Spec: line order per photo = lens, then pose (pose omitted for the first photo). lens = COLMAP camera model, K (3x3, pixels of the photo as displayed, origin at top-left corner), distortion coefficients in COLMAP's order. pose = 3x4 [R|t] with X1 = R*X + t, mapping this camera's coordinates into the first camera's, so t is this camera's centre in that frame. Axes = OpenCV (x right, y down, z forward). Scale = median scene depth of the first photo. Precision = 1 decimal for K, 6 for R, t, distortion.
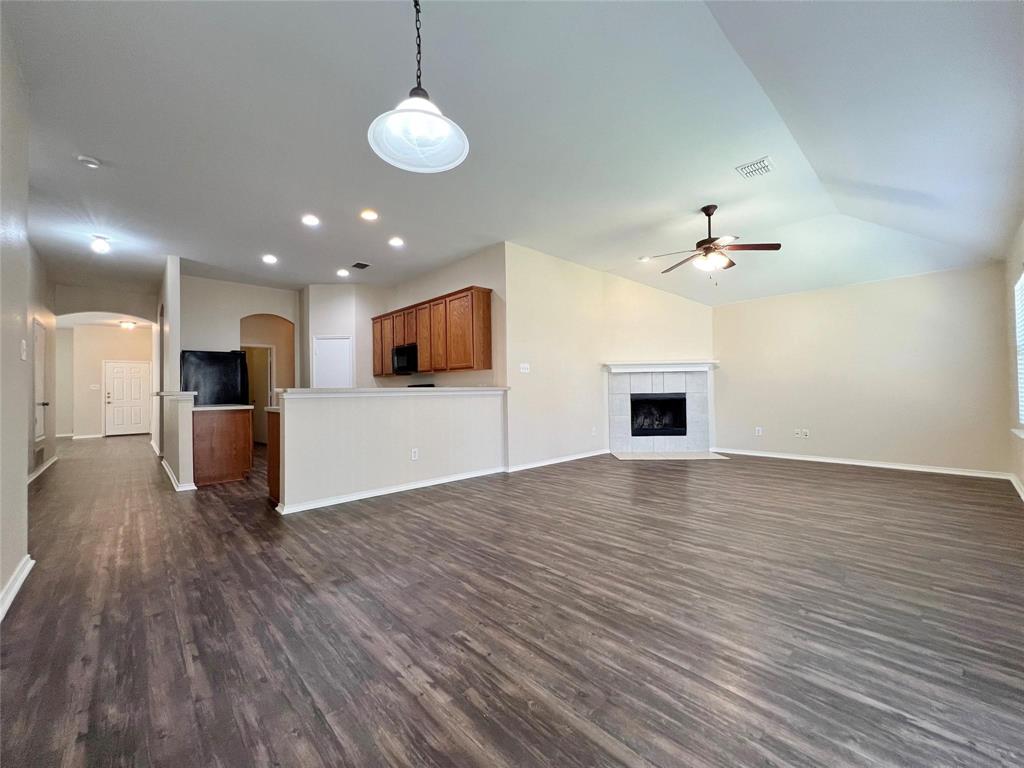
lens RADIAL K [[410.4, 0, 512.4], [0, 410.4, 383.4], [0, 0, 1]] dist [-0.001170, 0.000385]
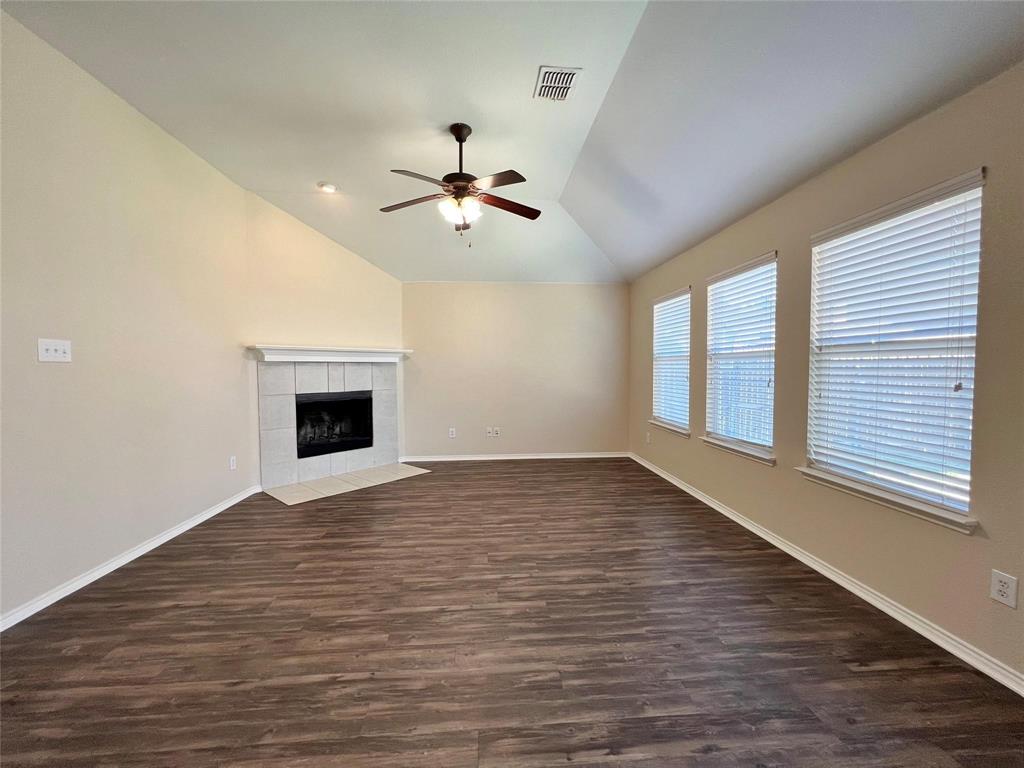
lens RADIAL K [[410.4, 0, 512.4], [0, 410.4, 383.4], [0, 0, 1]] dist [-0.001170, 0.000385]
pose [[0.631178, -0.017648, 0.775437, 0.001337], [-0.018500, 0.999114, 0.037797, -0.046966], [-0.775417, -0.038203, 0.630293, 0.656684]]
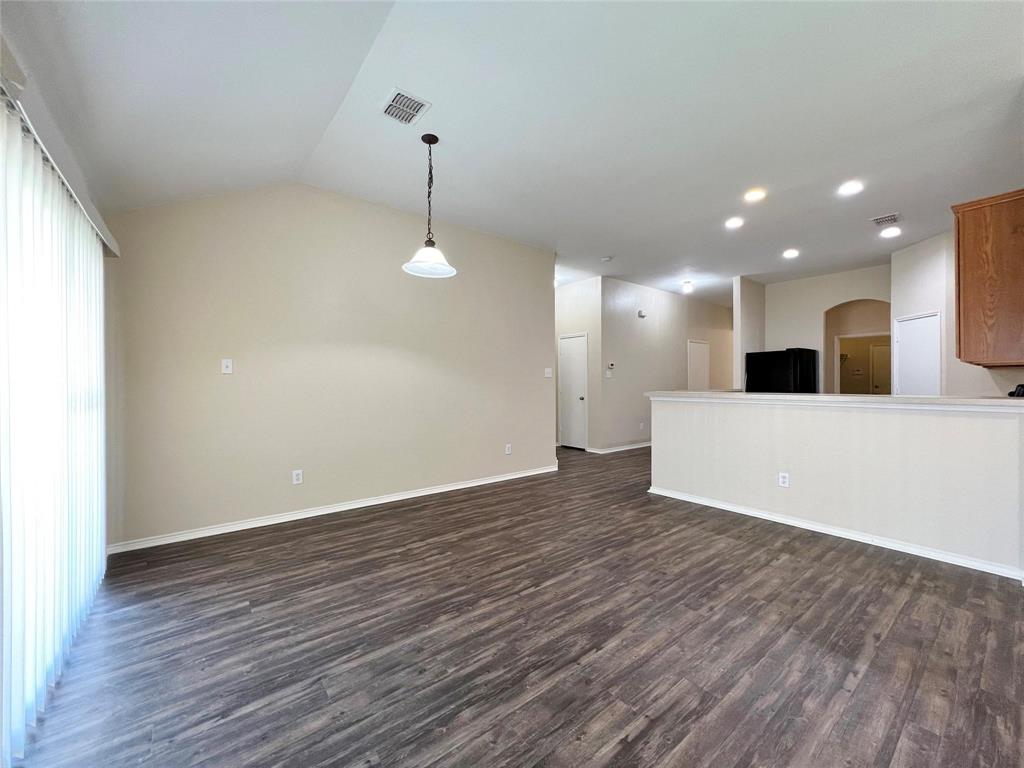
lens RADIAL K [[410.4, 0, 512.4], [0, 410.4, 383.4], [0, 0, 1]] dist [-0.001170, 0.000385]
pose [[-0.089418, 0.017662, -0.995838, 0.781365], [0.024359, 0.999582, 0.015541, -0.047420], [0.995696, -0.022868, -0.089811, 0.750341]]
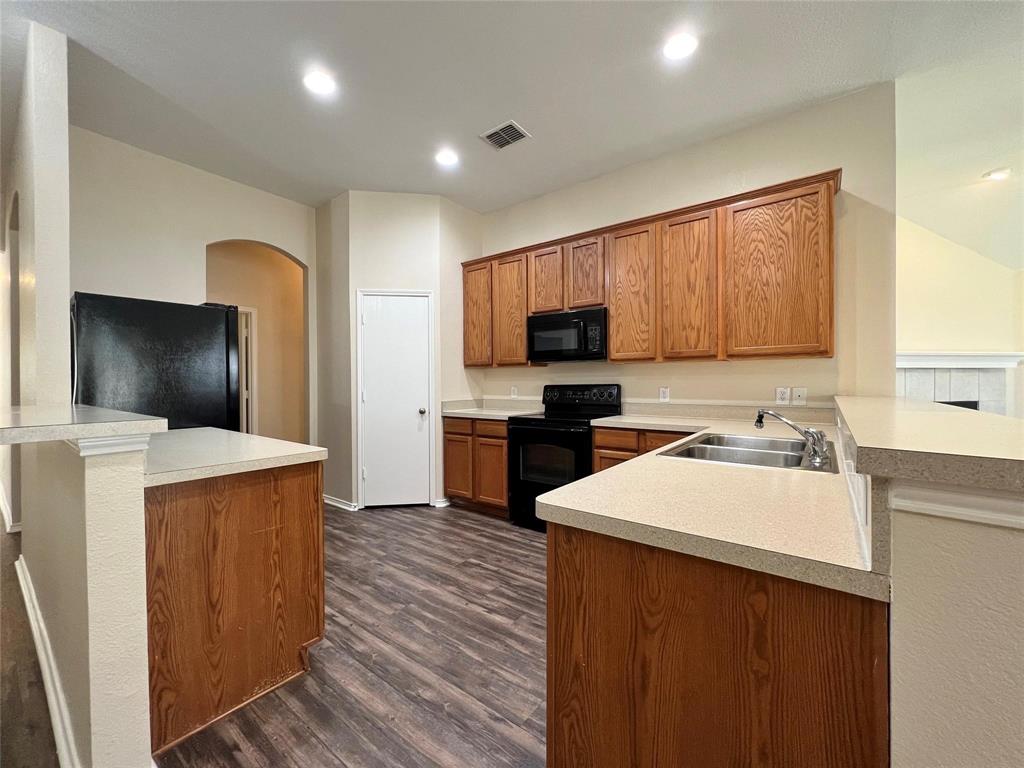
lens RADIAL K [[410.4, 0, 512.4], [0, 410.4, 383.4], [0, 0, 1]] dist [-0.001170, 0.000385]
pose [[0.985934, 0.010371, 0.166811, -0.821314], [-0.012757, 0.999831, 0.013238, -0.008364], [-0.166646, -0.015180, 0.985900, 0.974924]]
